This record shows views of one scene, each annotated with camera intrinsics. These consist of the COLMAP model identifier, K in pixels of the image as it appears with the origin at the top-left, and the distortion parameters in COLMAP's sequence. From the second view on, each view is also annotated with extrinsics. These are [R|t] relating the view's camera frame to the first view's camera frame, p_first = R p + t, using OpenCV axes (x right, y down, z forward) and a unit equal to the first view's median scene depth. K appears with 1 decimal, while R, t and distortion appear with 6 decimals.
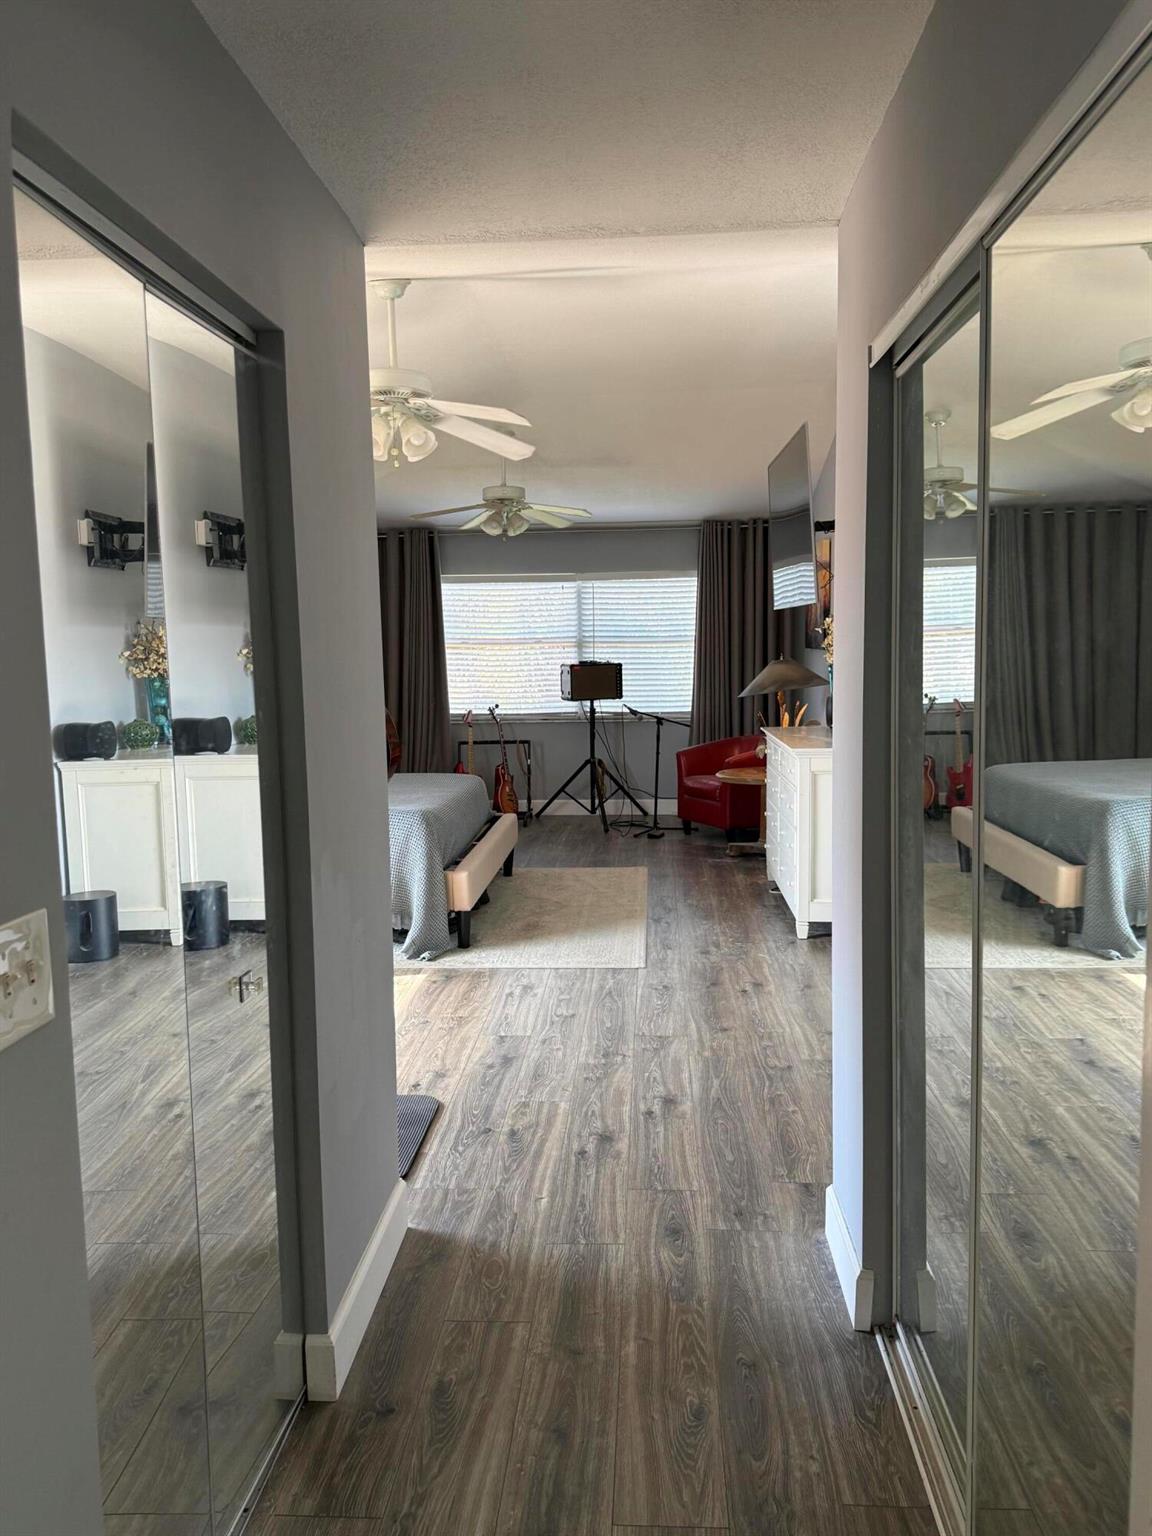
lens RADIAL K [[1184.0, 0, 573.0], [0, 1184.0, 768.5], [0, 0, 1]] dist [0.068900, -0.081846]
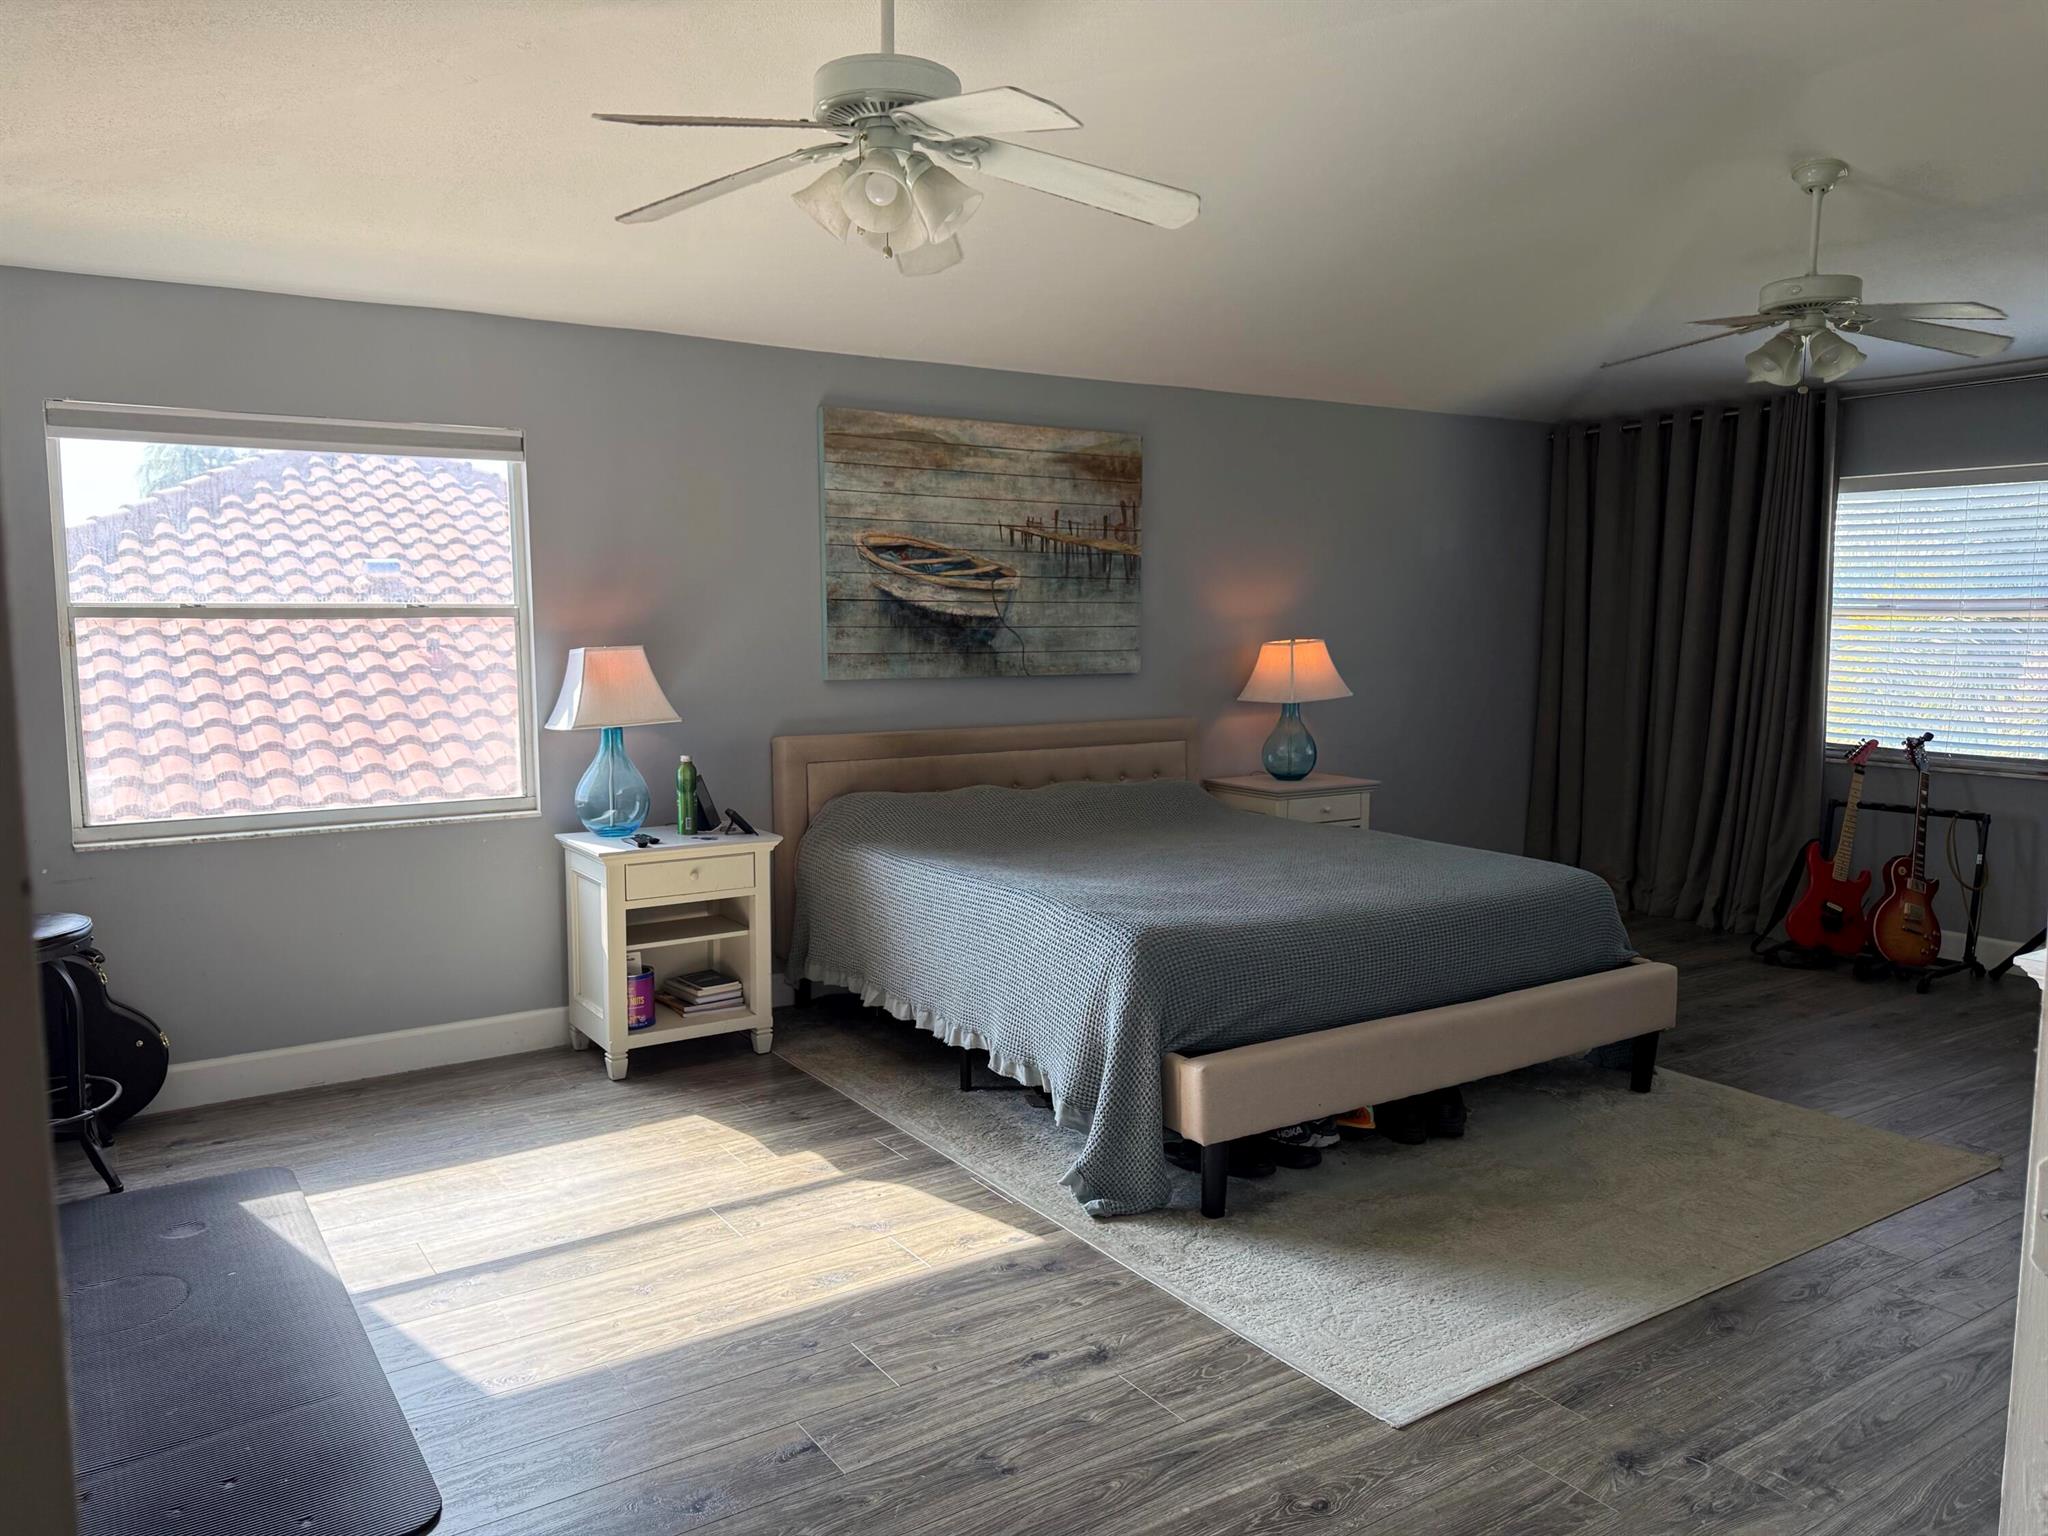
lens RADIAL K [[1449.8, 0, 1024.1], [0, 1449.8, 767.9], [0, 0, 1]] dist [-0.007602, -0.003149]
pose [[0.587370, 0.102230, -0.802836, 0.240939], [-0.096917, 0.993736, 0.055632, -0.044599], [0.803495, 0.045132, 0.593599, 0.416729]]
